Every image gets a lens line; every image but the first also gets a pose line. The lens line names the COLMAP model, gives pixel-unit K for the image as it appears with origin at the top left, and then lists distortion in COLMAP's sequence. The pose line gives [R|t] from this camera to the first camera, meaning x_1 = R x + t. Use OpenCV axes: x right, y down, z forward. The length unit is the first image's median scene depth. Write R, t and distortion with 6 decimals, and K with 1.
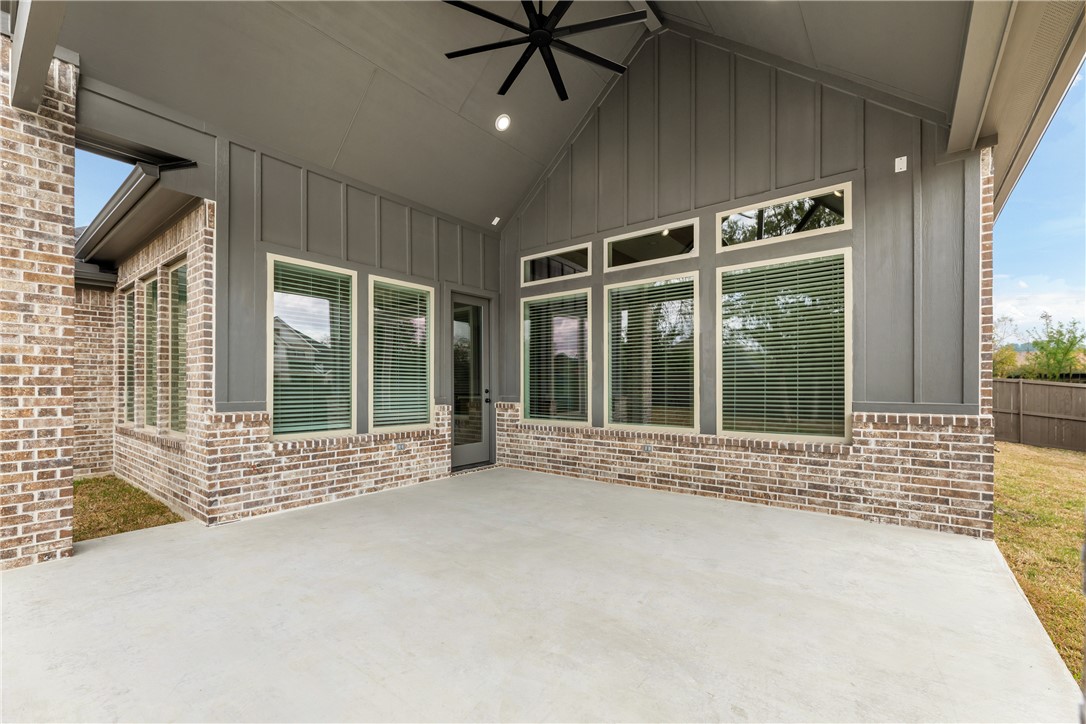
lens RADIAL K [[440.3, 0, 549.6], [0, 440.3, 384.3], [0, 0, 1]] dist [0.000199, 0.000215]
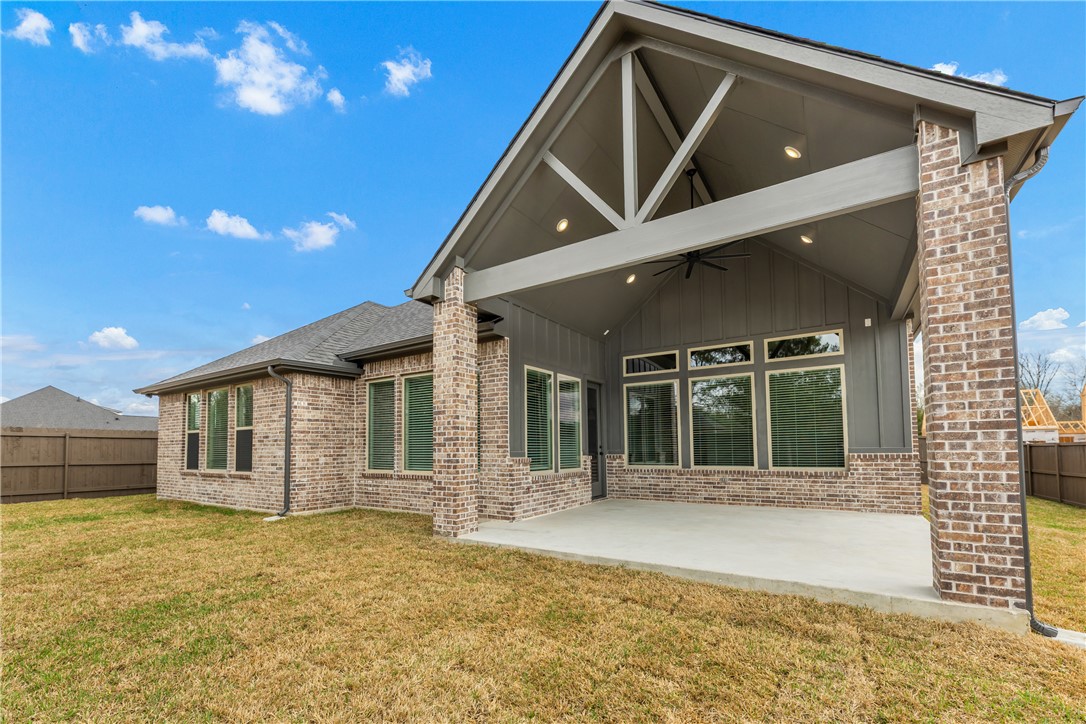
lens RADIAL K [[454.3, 0, 539.3], [0, 454.3, 426.2], [0, 0, 1]] dist [0.001218, 0.000150]
pose [[0.995727, -0.006570, 0.092110, -0.721002], [0.010852, 0.998879, -0.046065, 0.021440], [-0.091704, 0.046868, 0.994683, -0.722040]]
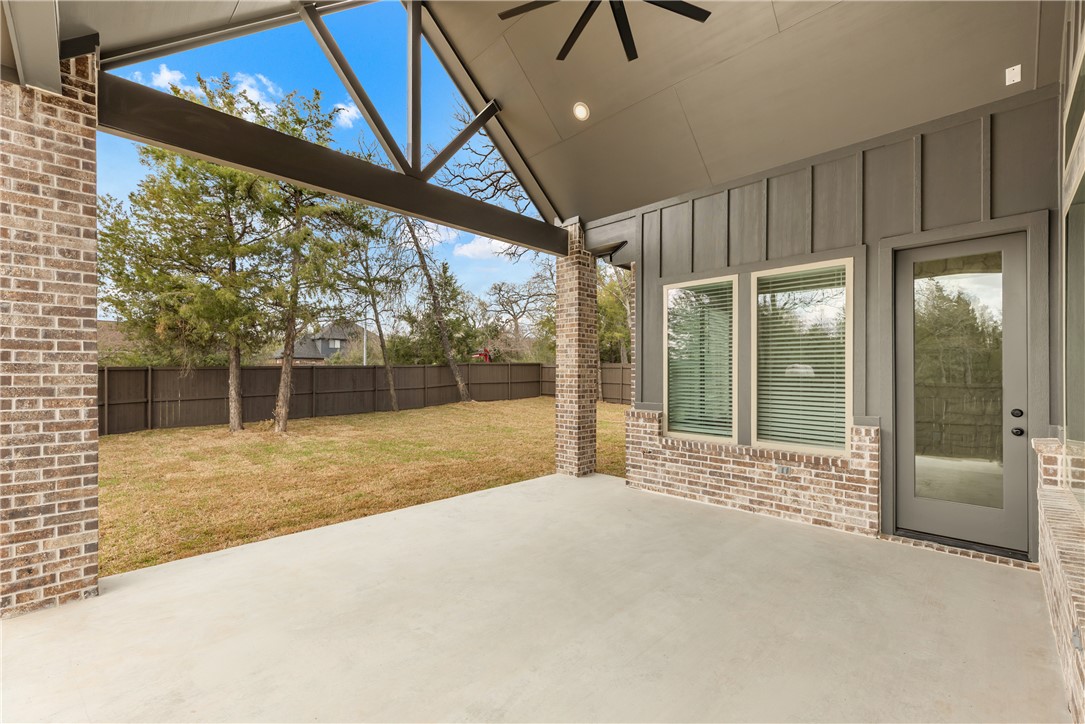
lens RADIAL K [[453.1, 0, 541.6], [0, 453.1, 372.2], [0, 0, 1]] dist [0.001616, 0.000544]
pose [[-0.104517, -0.004380, -0.994513, 0.658645], [-0.000095, 0.999990, -0.004395, -0.044400], [0.994523, -0.000364, -0.104517, 0.760430]]
